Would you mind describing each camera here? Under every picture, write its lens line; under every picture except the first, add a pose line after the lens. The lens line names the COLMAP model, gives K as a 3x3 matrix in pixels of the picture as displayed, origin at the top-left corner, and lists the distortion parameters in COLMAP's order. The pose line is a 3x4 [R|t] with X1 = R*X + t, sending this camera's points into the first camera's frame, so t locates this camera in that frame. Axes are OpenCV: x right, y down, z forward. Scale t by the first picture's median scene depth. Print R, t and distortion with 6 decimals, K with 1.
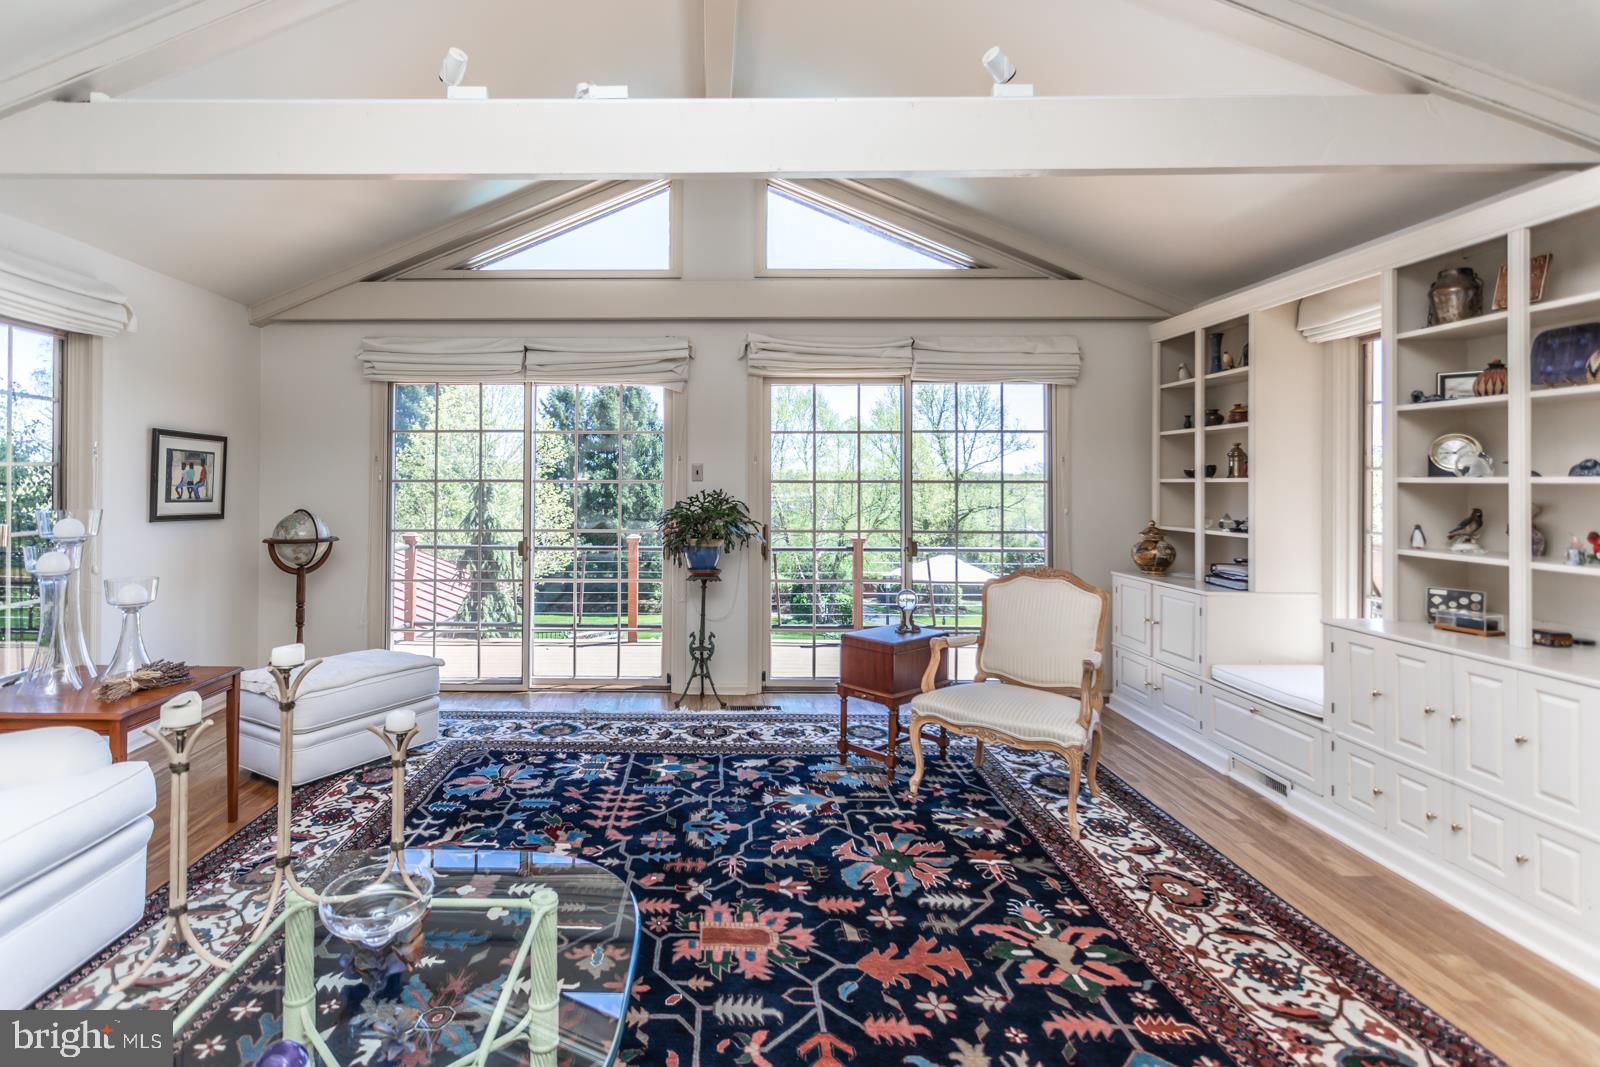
lens RADIAL K [[797.4, 0, 698.4], [0, 797.4, 473.4], [0, 0, 1]] dist [0.000224, 0.001969]
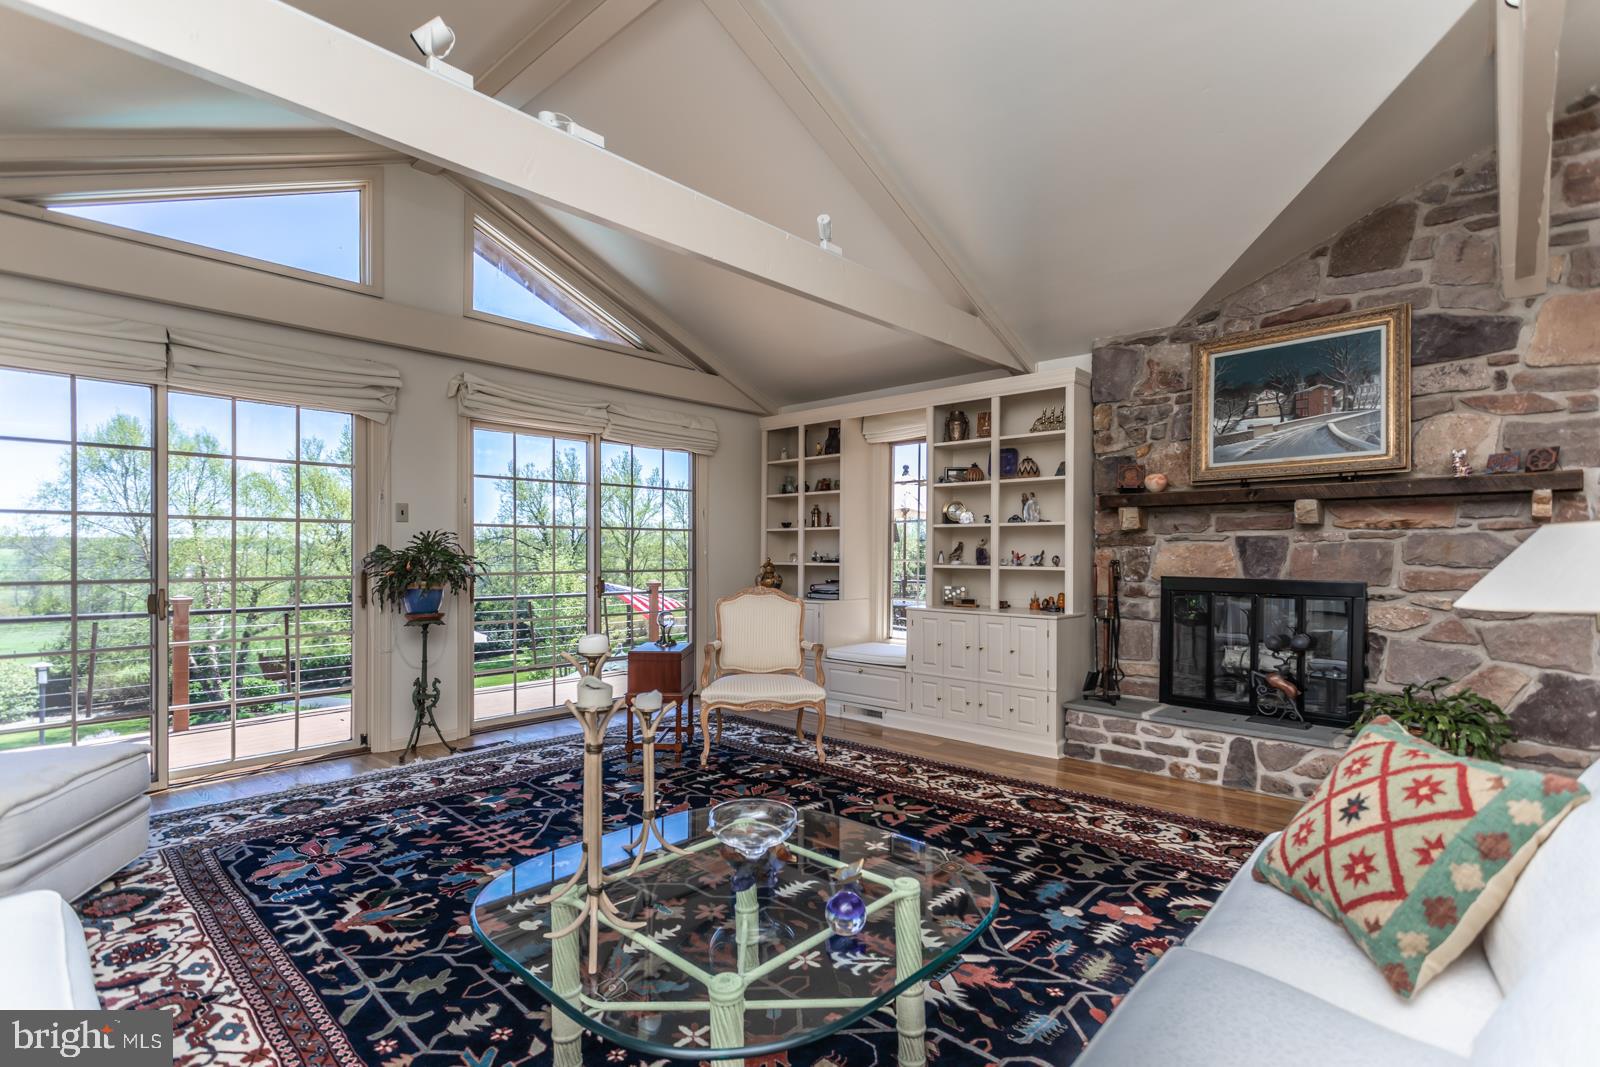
lens RADIAL K [[767.0, 0, 804.7], [0, 767.0, 558.5], [0, 0, 1]] dist [-0.000236, 0.000873]
pose [[0.662871, -0.007315, 0.748698, -0.516436], [-0.008718, 0.999809, 0.017487, 0.047081], [-0.748683, -0.018118, 0.662681, 0.074603]]
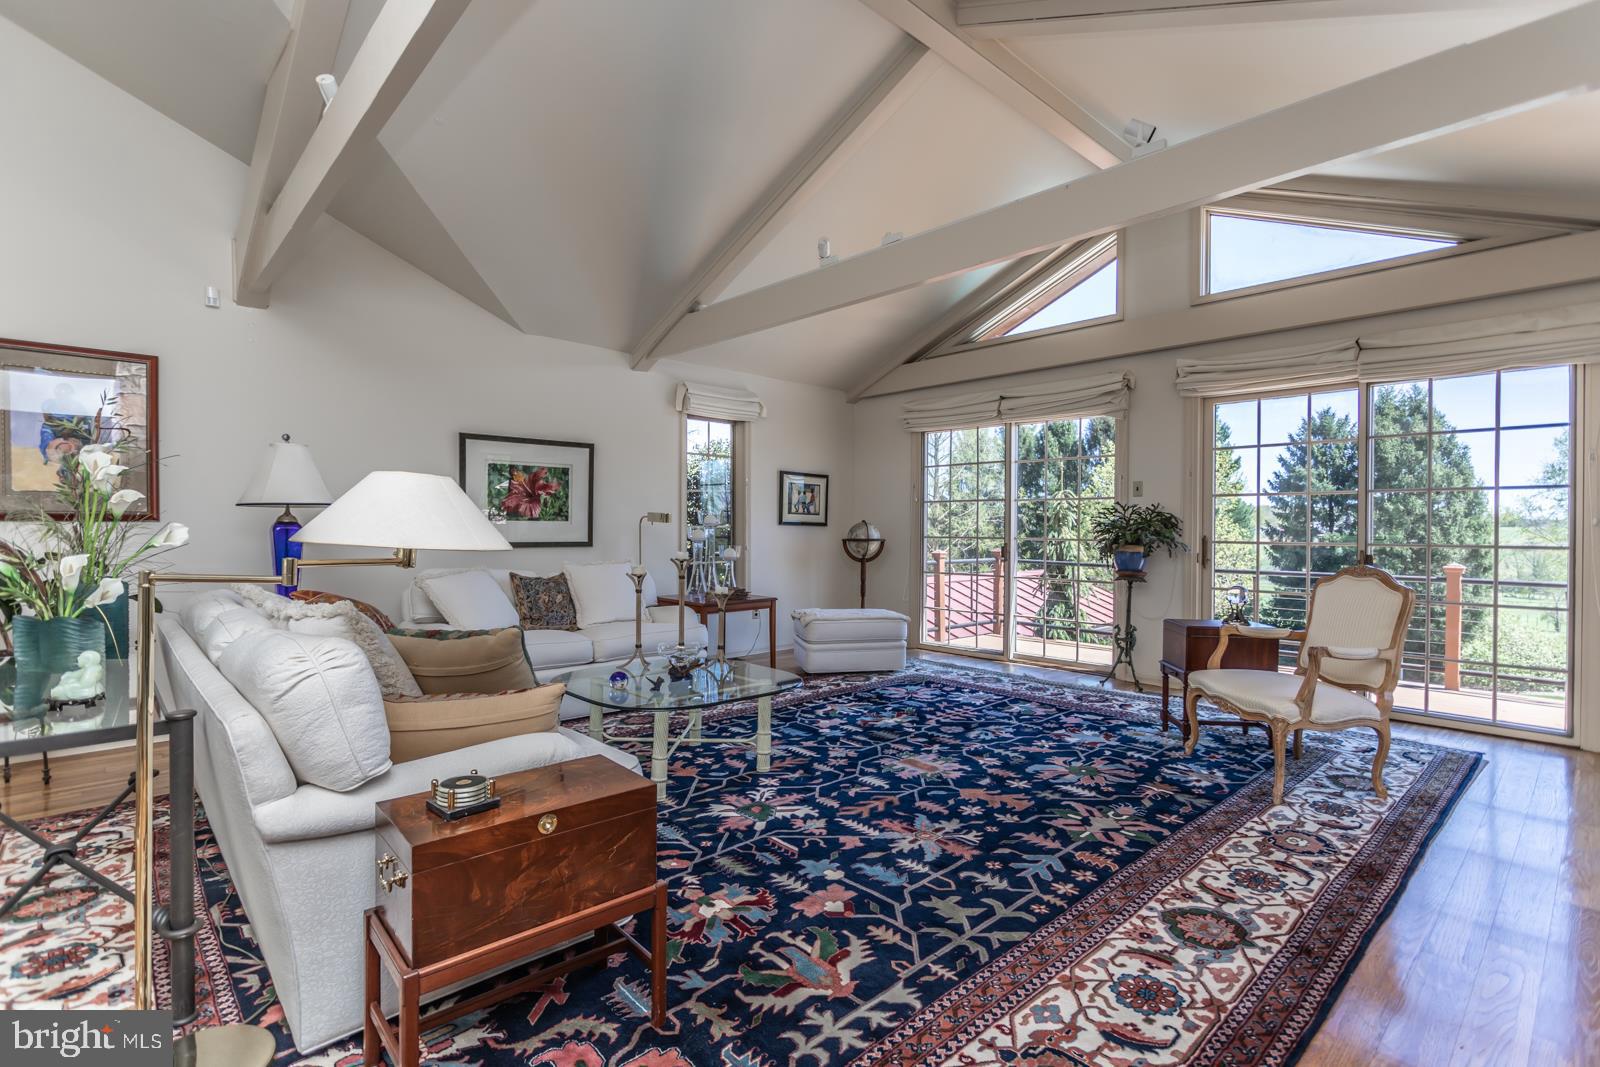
lens RADIAL K [[767.0, 0, 812.2], [0, 767.0, 530.6], [0, 0, 1]] dist [-0.000236, 0.000873]
pose [[0.701308, 0.006257, -0.712831, 0.649893], [0.003805, 0.999914, 0.012521, 0.061825], [0.712849, -0.011493, 0.701224, -0.144241]]
